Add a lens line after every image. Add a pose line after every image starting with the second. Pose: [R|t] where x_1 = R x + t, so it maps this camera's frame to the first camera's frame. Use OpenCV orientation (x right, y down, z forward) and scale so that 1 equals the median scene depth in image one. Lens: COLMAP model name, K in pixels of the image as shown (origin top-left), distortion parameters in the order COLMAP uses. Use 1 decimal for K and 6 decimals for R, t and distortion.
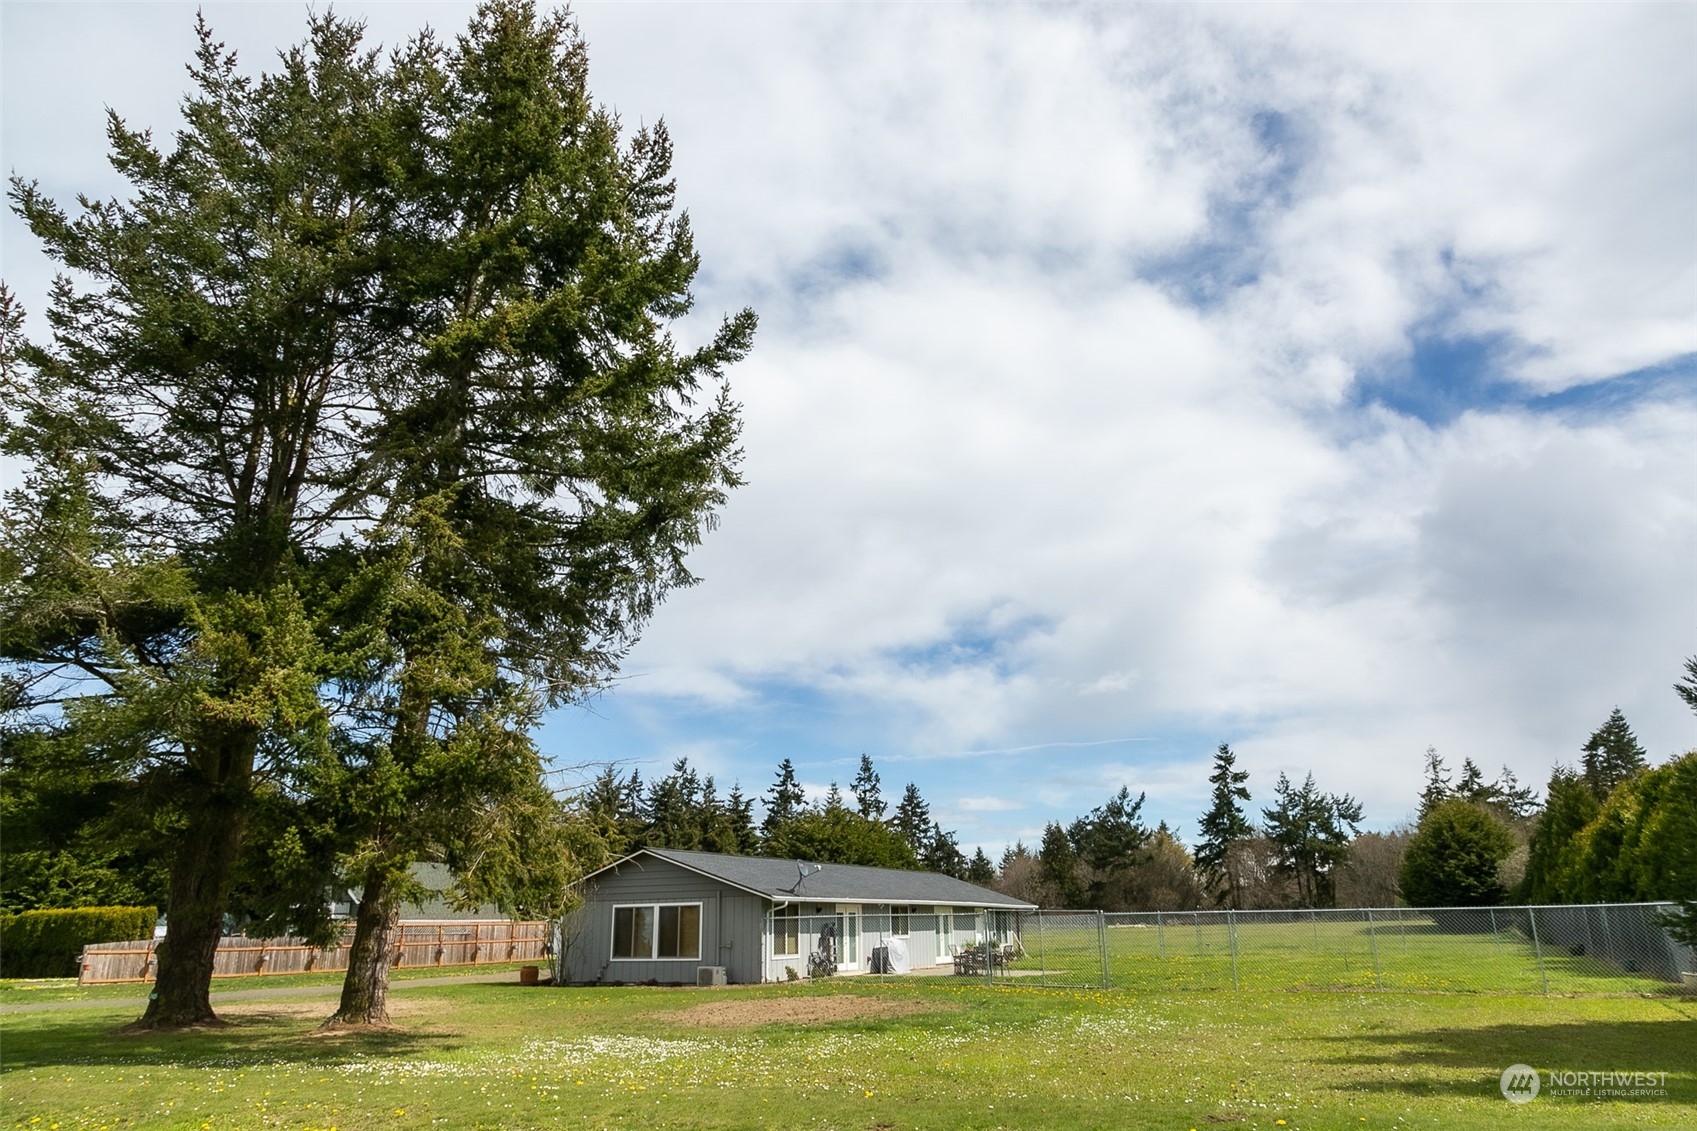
lens RADIAL K [[1166.0, 0, 813.1], [0, 1166.0, 601.3], [0, 0, 1]] dist [0.006063, 0.018232]
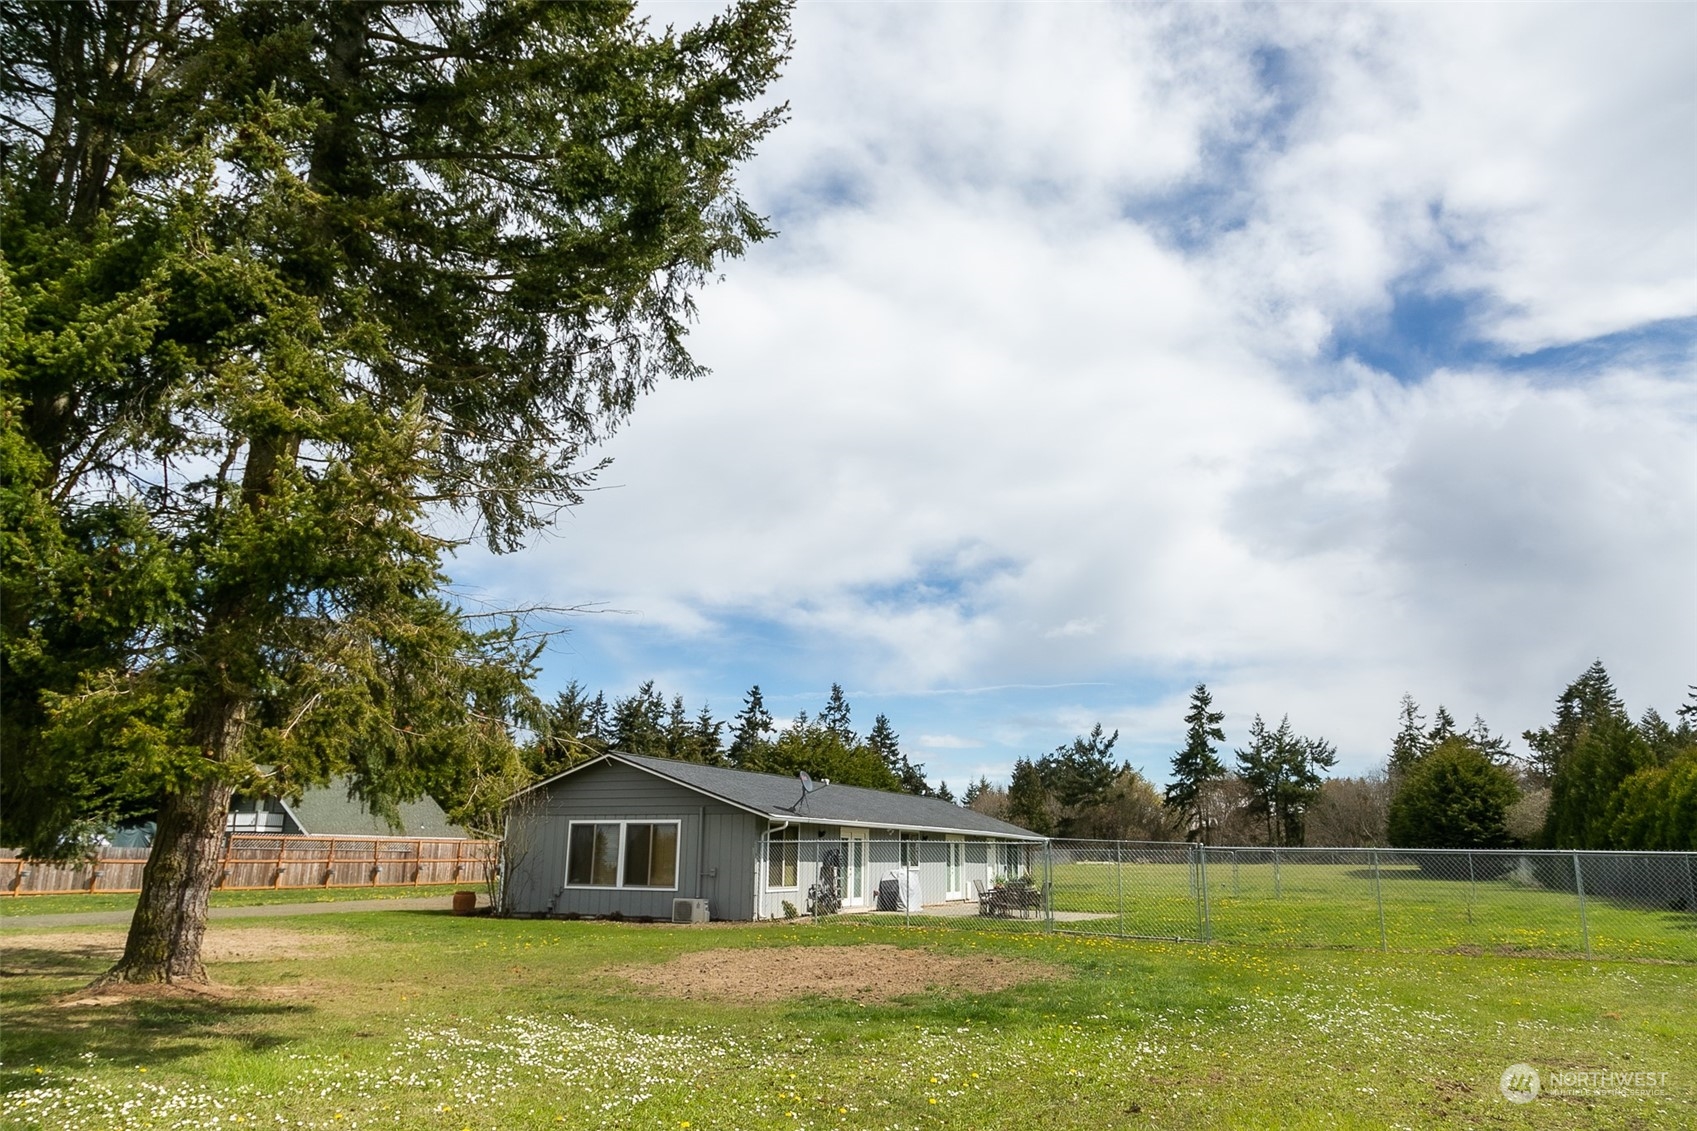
lens RADIAL K [[1154.6, 0, 828.1], [0, 1154.6, 616.5], [0, 0, 1]] dist [0.017273, -0.006842]
pose [[0.998400, 0.036738, 0.042978, -0.006909], [-0.039570, 0.996966, 0.067024, 0.012666], [-0.040385, -0.068617, 0.996825, 0.044013]]
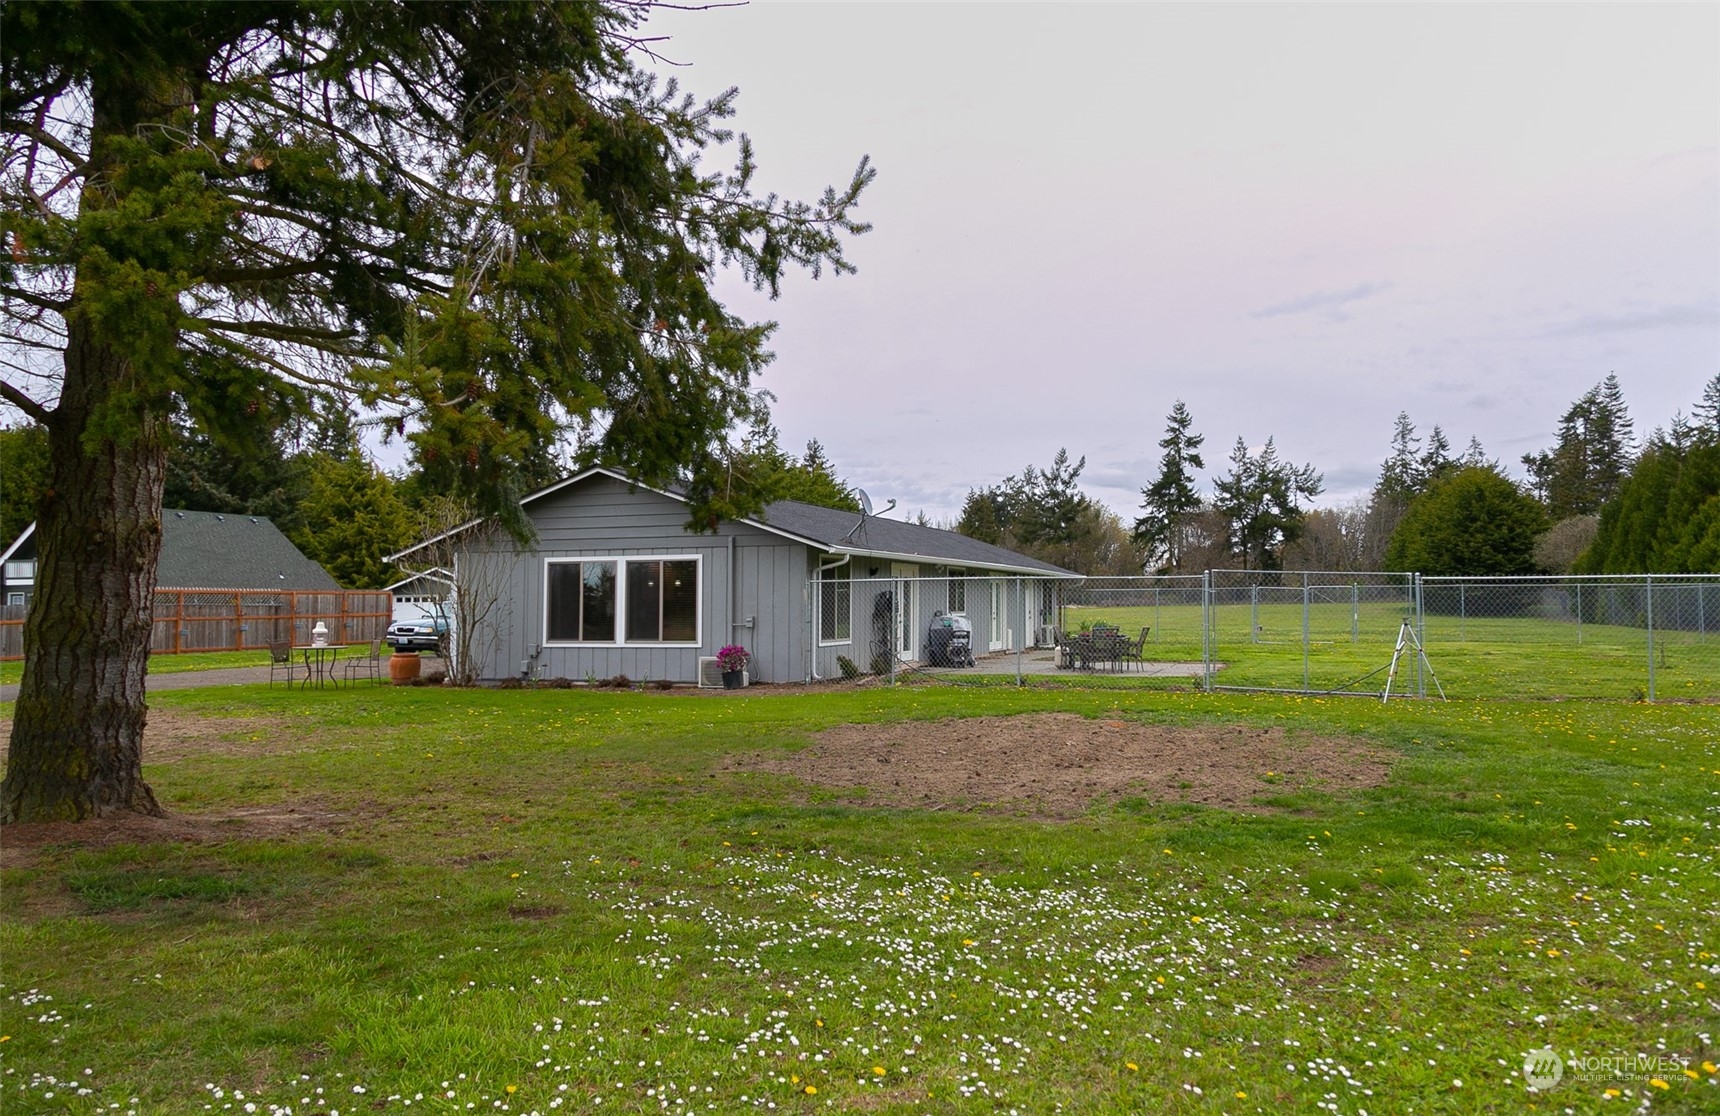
lens RADIAL K [[1327.6, 0, 900.2], [0, 1327.6, 584.9], [0, 0, 1]] dist [0.025665, 0.006477]
pose [[0.984113, 0.012719, 0.177088, -0.024154], [-0.057197, 0.966966, 0.248405, 0.019936], [-0.168079, -0.254587, 0.952331, 0.066966]]
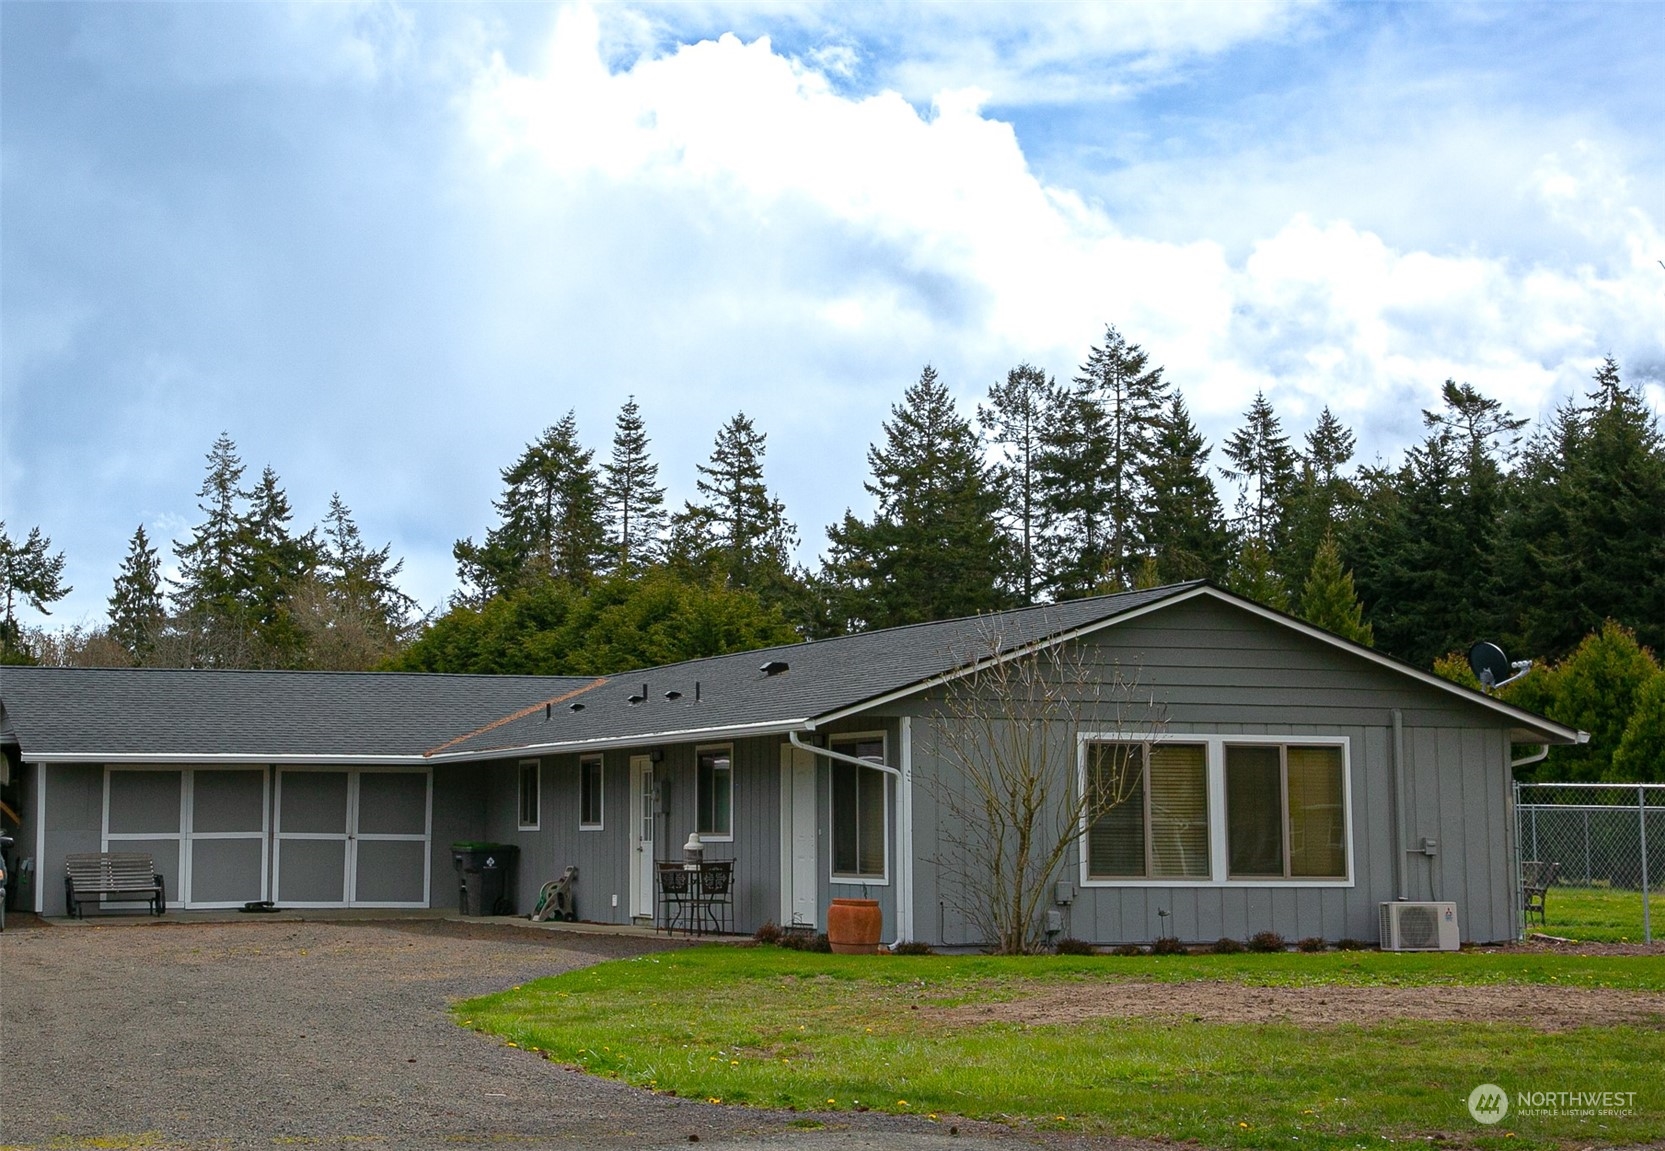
lens RADIAL K [[3219.0, 0, 636.8], [0, 3219.0, 556.1], [0, 0, 1]] dist [0.240961, 0.000000]
pose [[0.677664, 0.080712, 0.730929, -0.212608], [-0.209737, 0.973887, 0.086912, 0.032875], [-0.704827, -0.212200, 0.676897, 0.096340]]
